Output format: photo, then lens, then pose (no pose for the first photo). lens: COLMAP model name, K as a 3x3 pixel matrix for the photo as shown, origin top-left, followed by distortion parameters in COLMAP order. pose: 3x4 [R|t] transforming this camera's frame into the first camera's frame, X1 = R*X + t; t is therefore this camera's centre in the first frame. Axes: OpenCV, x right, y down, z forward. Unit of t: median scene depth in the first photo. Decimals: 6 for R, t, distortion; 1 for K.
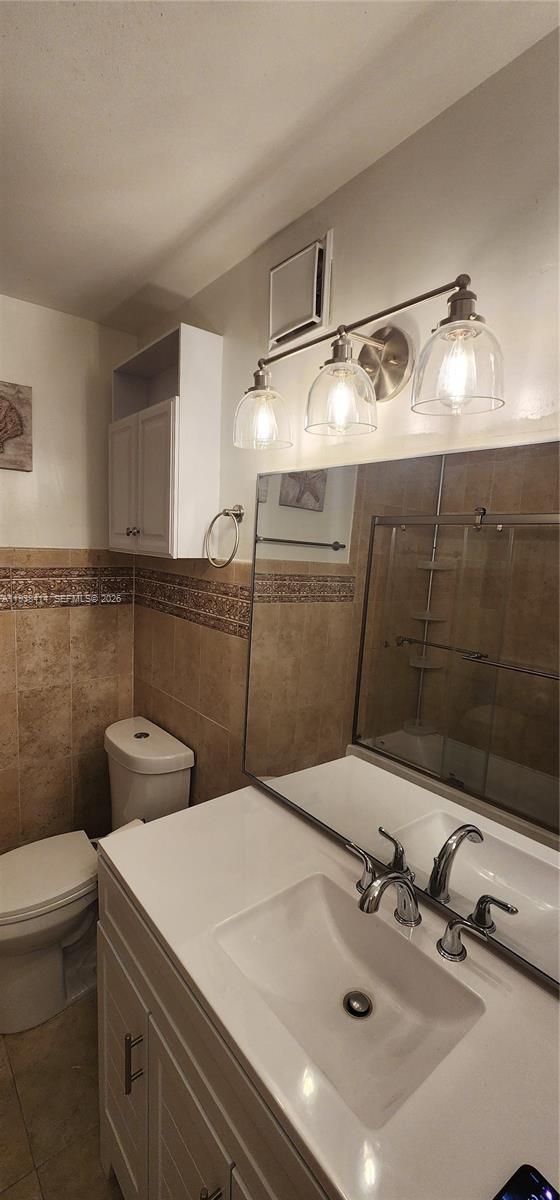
lens RADIAL K [[493.2, 0, 293.3], [0, 493.2, 592.2], [0, 0, 1]] dist [0.001635, 0.000337]
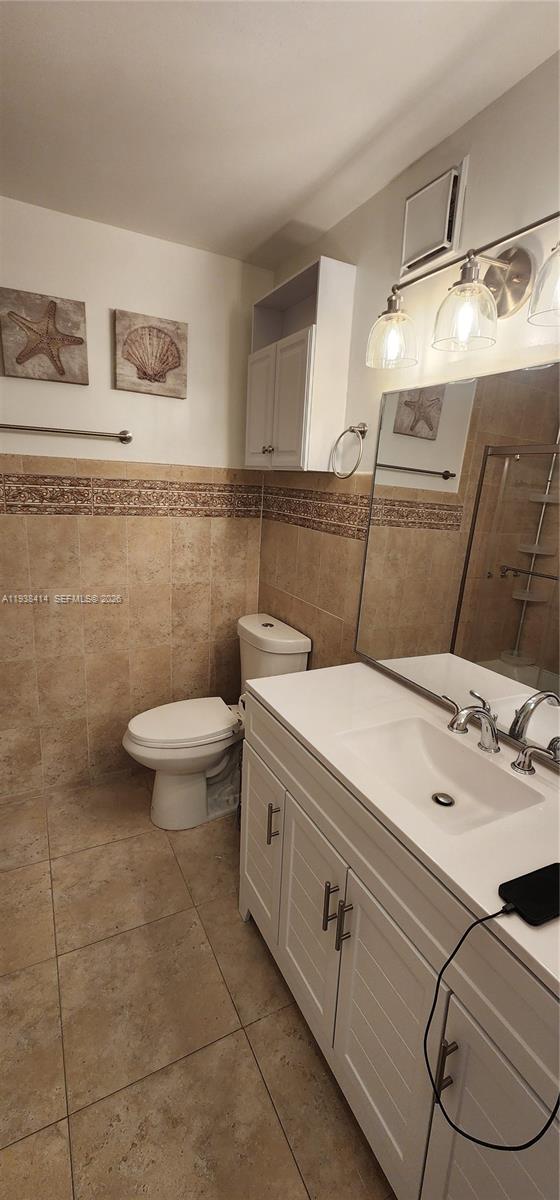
lens RADIAL K [[493.2, 0, 293.3], [0, 493.2, 592.2], [0, 0, 1]] dist [0.001635, 0.000337]
pose [[0.979327, 0.059946, -0.193195, -0.020724], [-0.038887, 0.993058, 0.111011, 0.078848], [0.198509, -0.101203, 0.974860, -0.158618]]
